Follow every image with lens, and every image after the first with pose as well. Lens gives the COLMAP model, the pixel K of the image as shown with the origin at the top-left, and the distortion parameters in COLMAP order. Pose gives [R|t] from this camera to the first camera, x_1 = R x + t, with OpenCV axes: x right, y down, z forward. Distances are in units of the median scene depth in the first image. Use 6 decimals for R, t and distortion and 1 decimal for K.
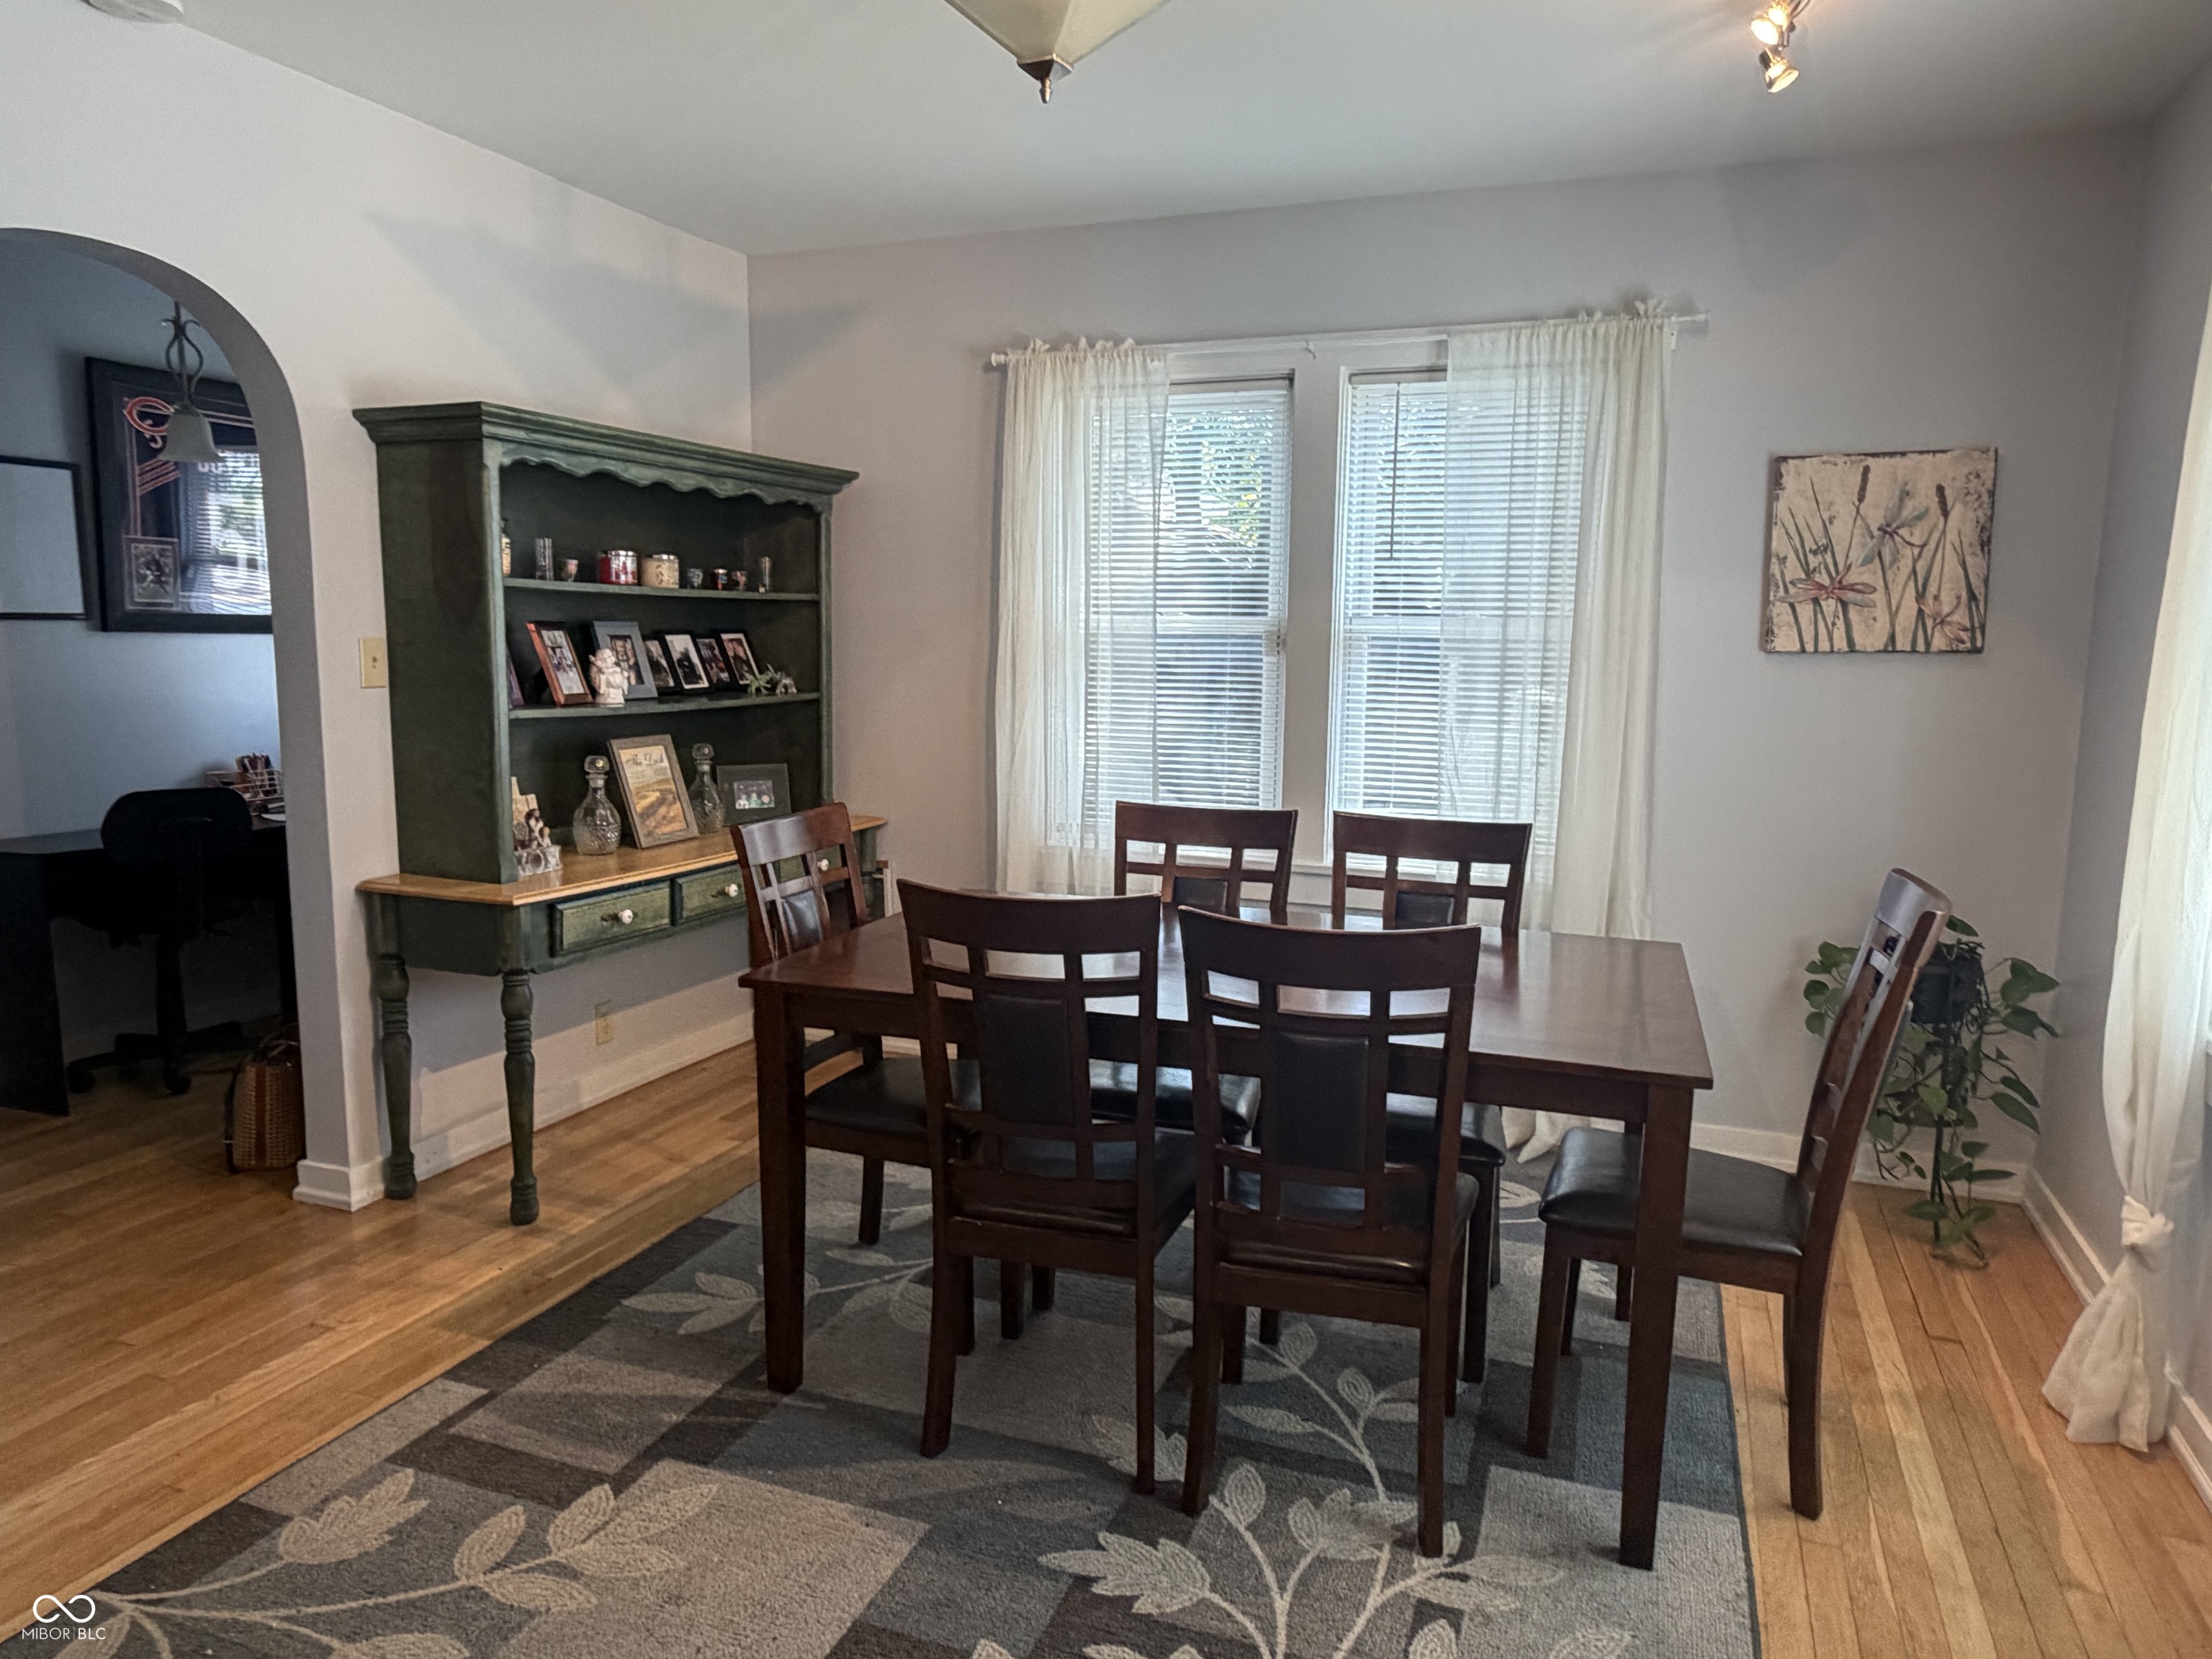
lens RADIAL K [[1447.2, 0, 1098.5], [0, 1447.2, 837.9], [0, 0, 1]] dist [0.000078, 0.000565]
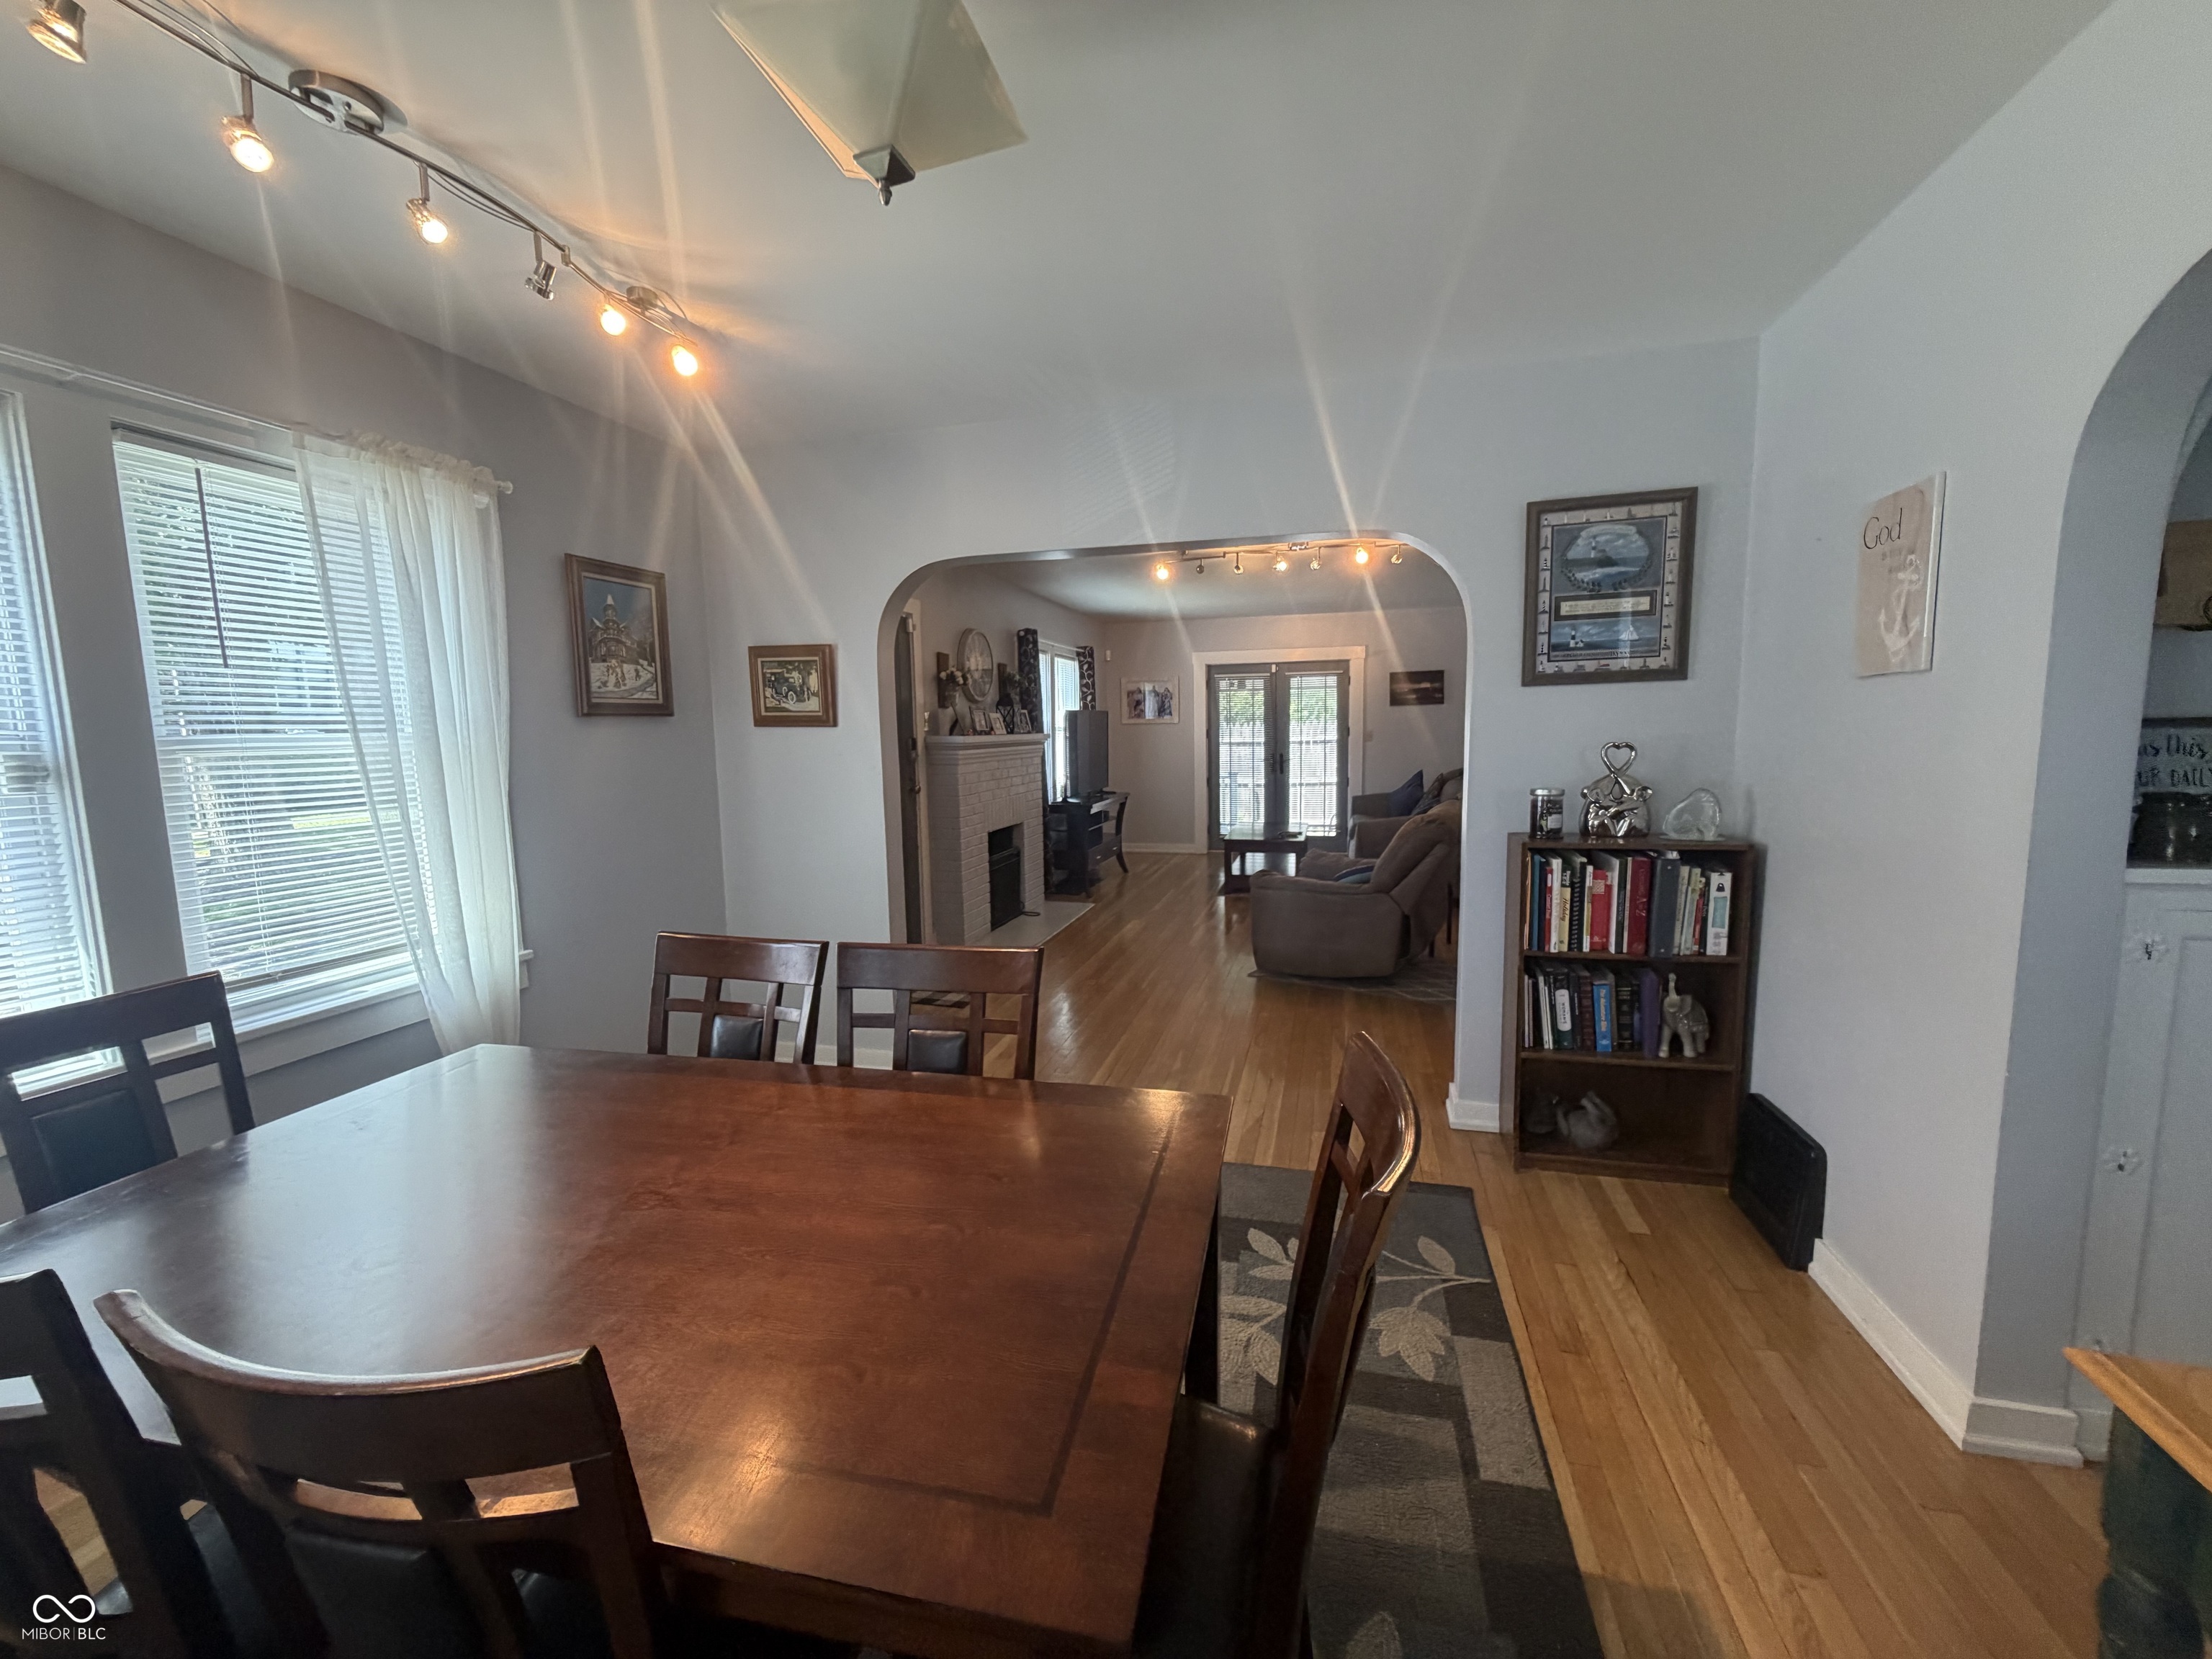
lens RADIAL K [[881.0, 0, 1122.3], [0, 881.0, 830.6], [0, 0, 1]] dist [0.002167, -0.000456]
pose [[-0.991916, 0.016445, -0.125827, -0.072211], [-0.015309, 0.968817, 0.247303, -0.166955], [0.125970, 0.247230, -0.960734, 1.110348]]
